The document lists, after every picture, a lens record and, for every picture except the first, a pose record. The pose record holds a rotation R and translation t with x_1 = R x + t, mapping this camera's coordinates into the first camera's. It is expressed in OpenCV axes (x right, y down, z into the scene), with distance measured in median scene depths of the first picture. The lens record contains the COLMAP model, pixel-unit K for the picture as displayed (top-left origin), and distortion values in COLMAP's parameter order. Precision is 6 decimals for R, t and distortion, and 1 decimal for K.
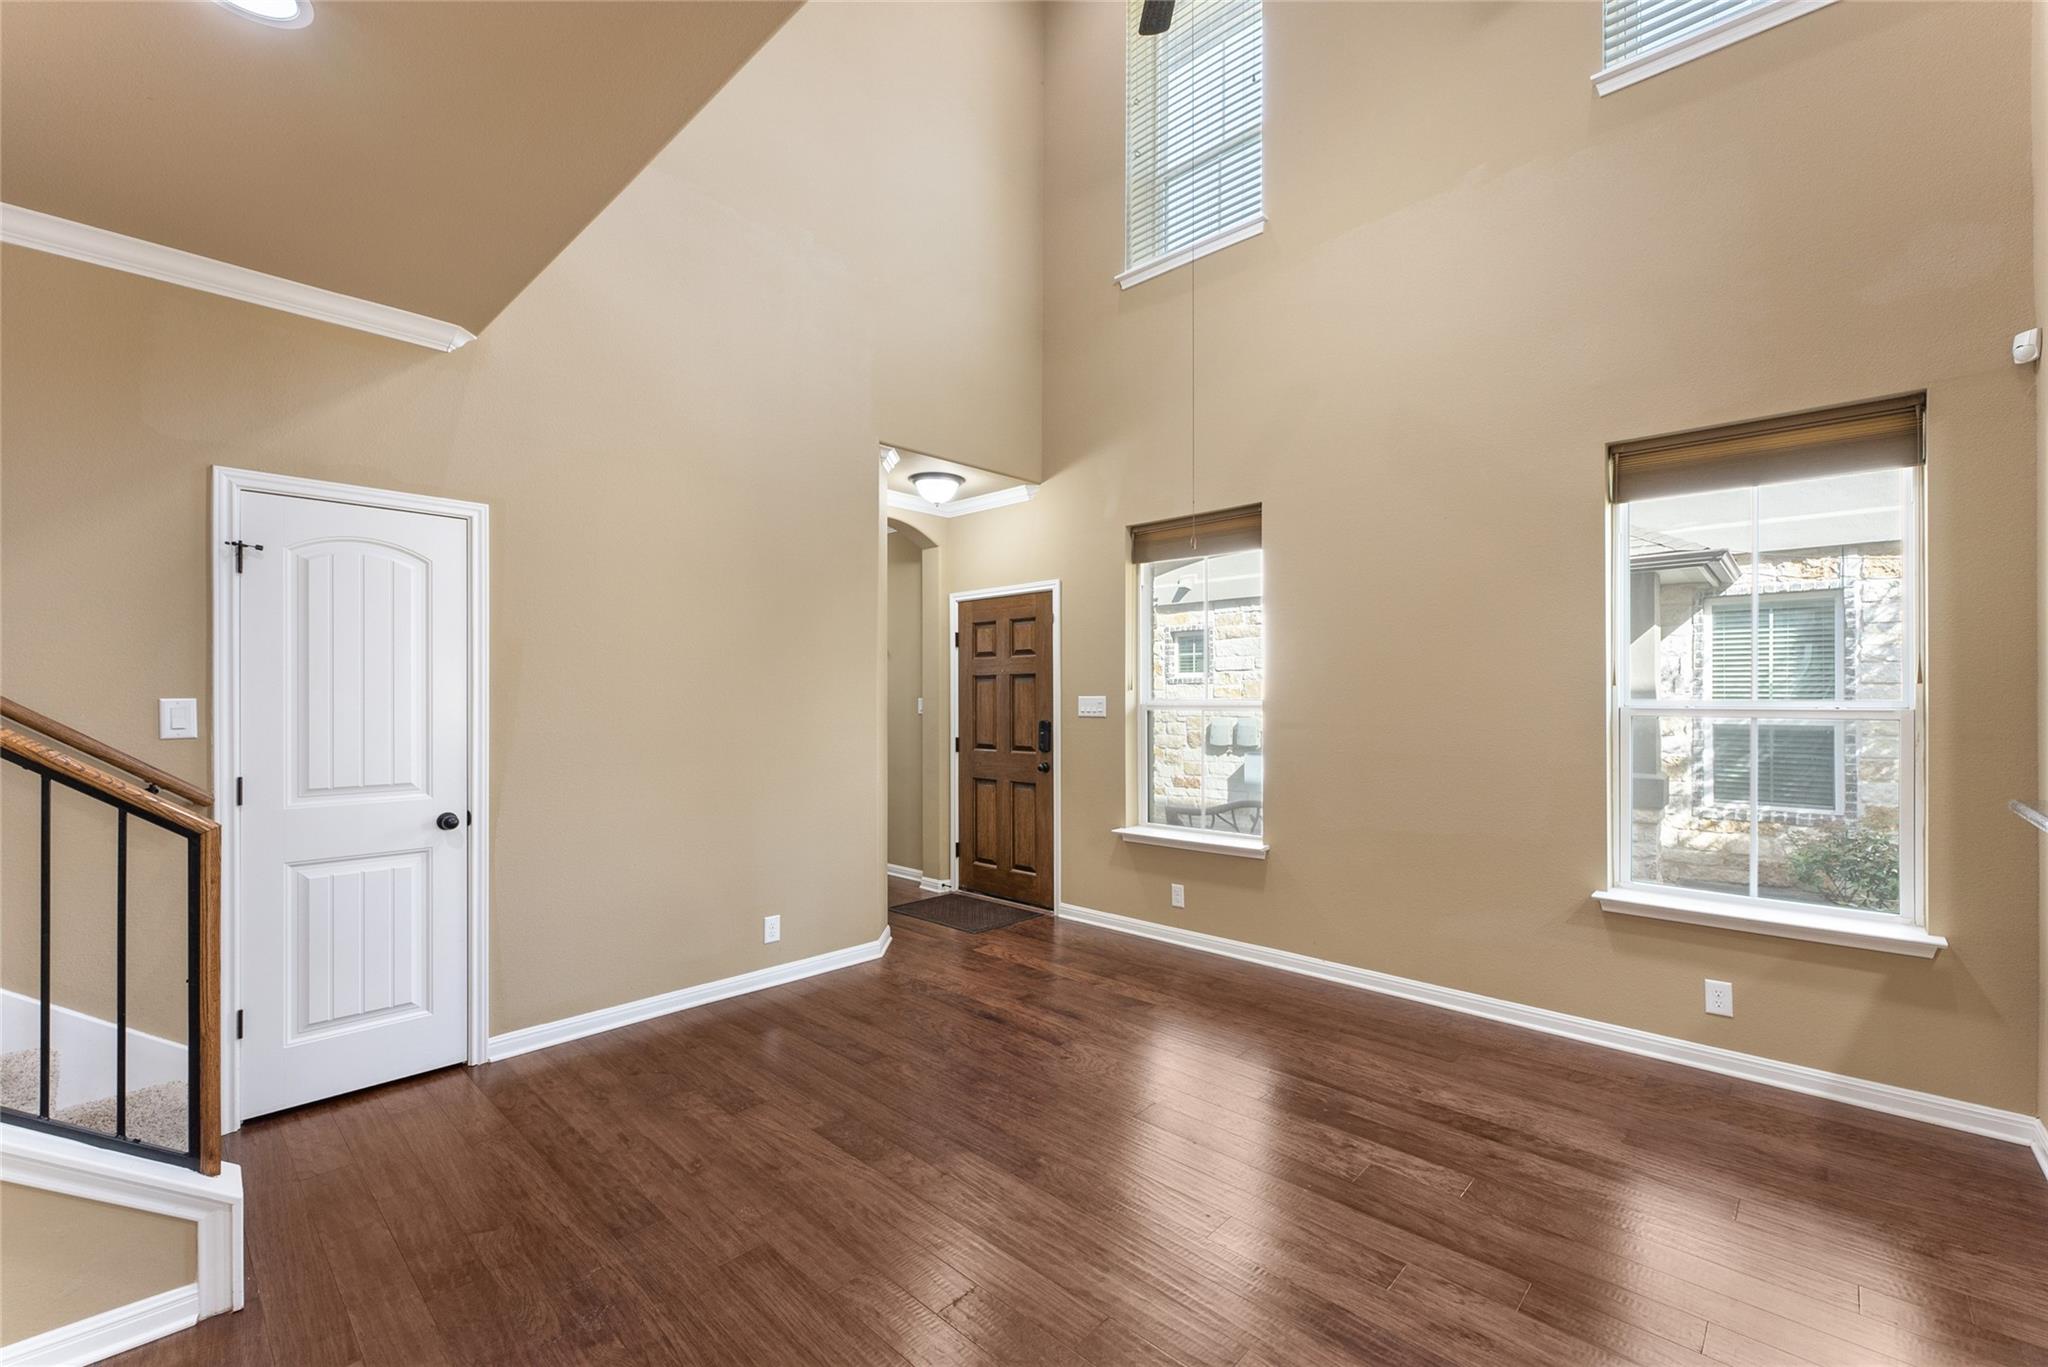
lens RADIAL K [[855.3, 0, 1074.2], [0, 855.3, 698.1], [0, 0, 1]] dist [-0.008347, -0.000042]
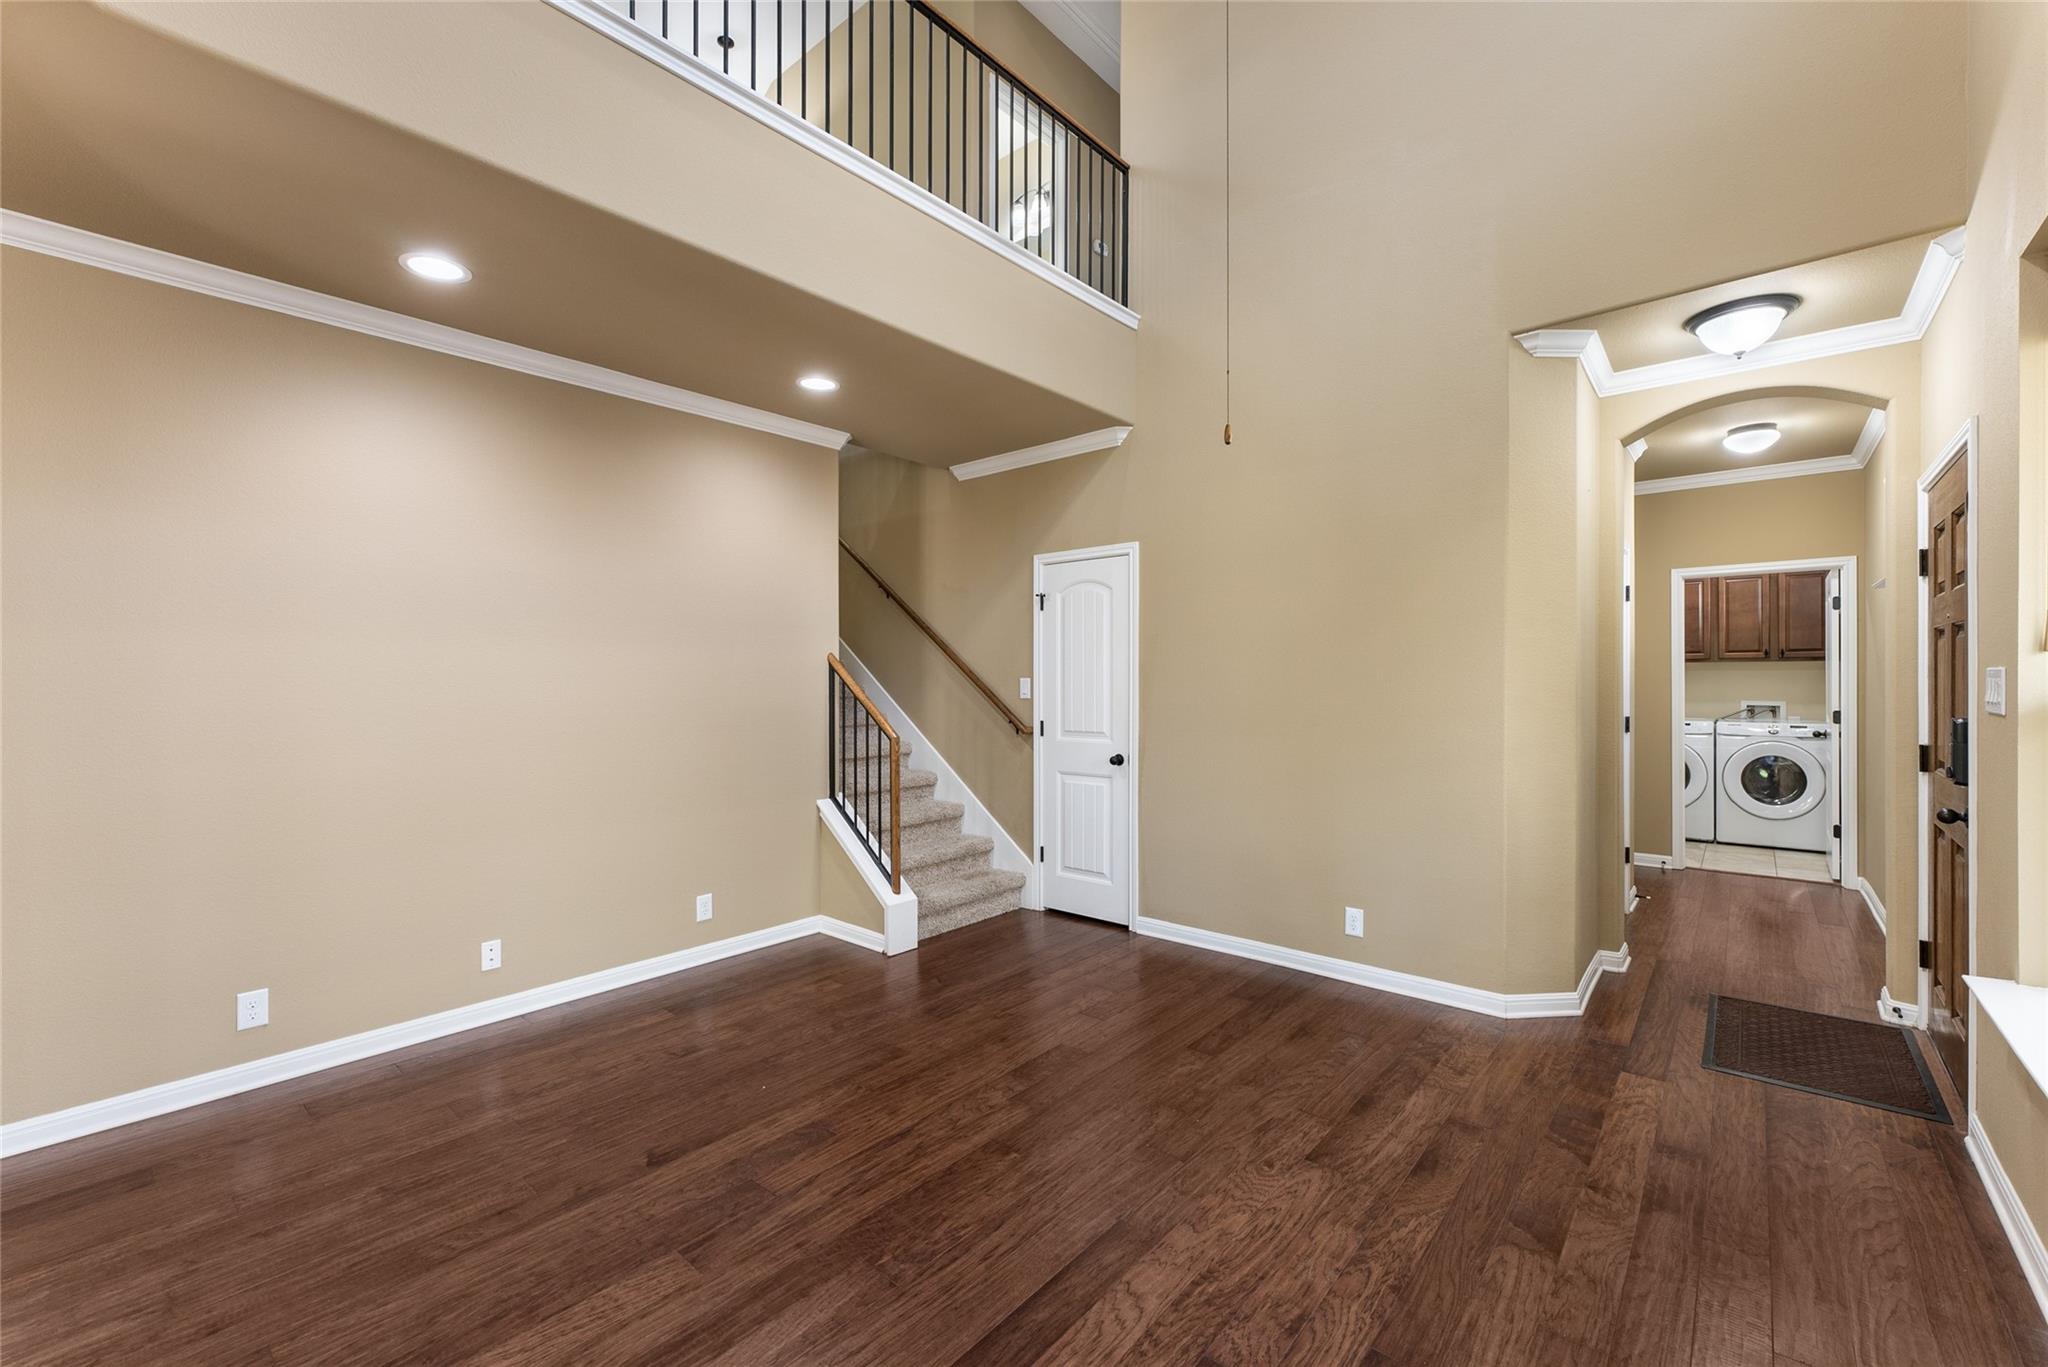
lens RADIAL K [[836.3, 0, 1002.6], [0, 836.3, 668.2], [0, 0, 1]] dist [-0.000229, -0.000072]
pose [[0.009774, -0.009004, -0.999912, 0.750014], [0.004846, 0.999948, -0.008957, -0.005044], [0.999940, -0.004758, 0.009817, 0.796513]]
